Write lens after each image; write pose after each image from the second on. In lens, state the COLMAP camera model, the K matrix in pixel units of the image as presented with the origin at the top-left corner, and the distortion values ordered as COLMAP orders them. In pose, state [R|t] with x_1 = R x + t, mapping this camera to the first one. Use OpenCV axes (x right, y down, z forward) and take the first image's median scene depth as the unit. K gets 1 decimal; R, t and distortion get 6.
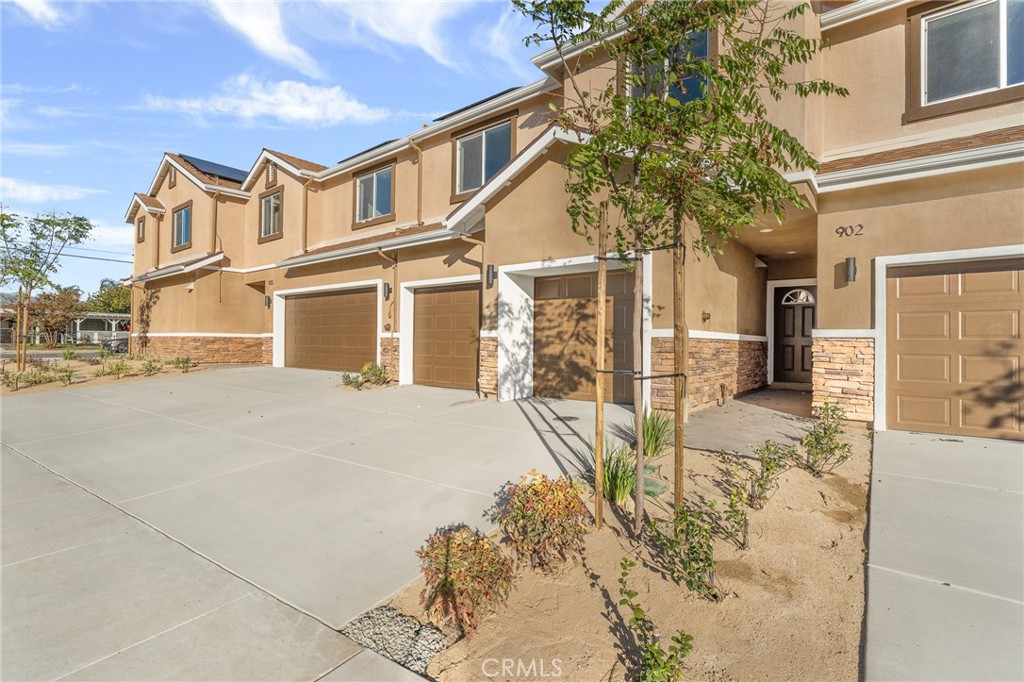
lens RADIAL K [[464.0, 0, 500.5], [0, 464.0, 335.7], [0, 0, 1]] dist [0.000156, -0.000310]
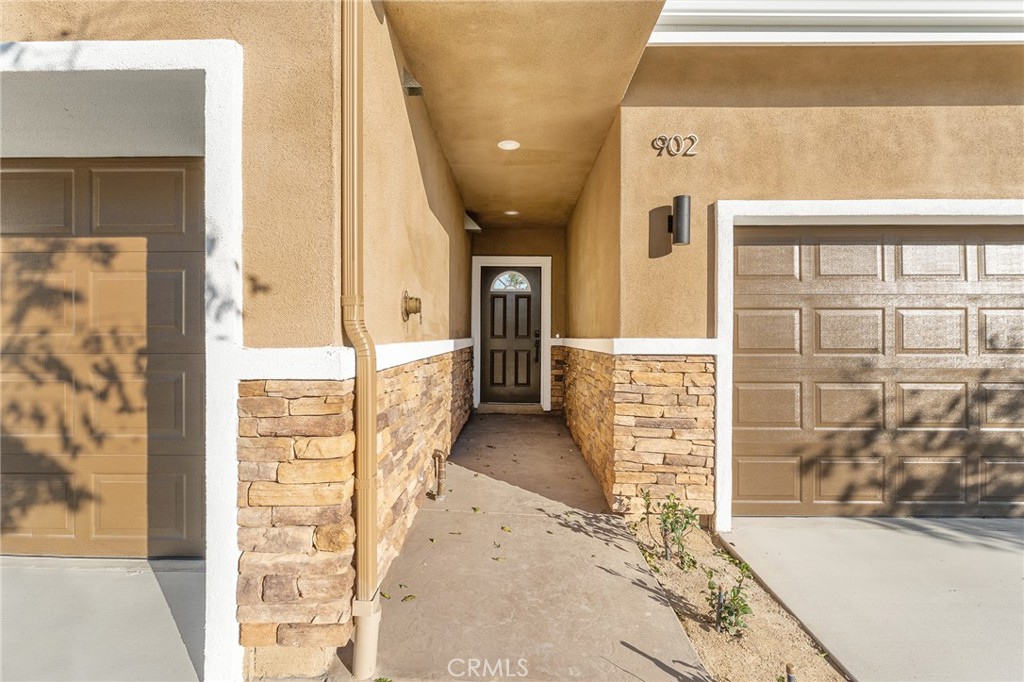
lens RADIAL K [[420.5, 0, 501.4], [0, 420.5, 329.1], [0, 0, 1]] dist [0.002120, 0.000177]
pose [[0.745505, -0.009481, 0.666433, 0.278836], [-0.001739, 0.999868, 0.016170, -0.029075], [-0.666498, -0.013214, 0.745390, 0.728329]]
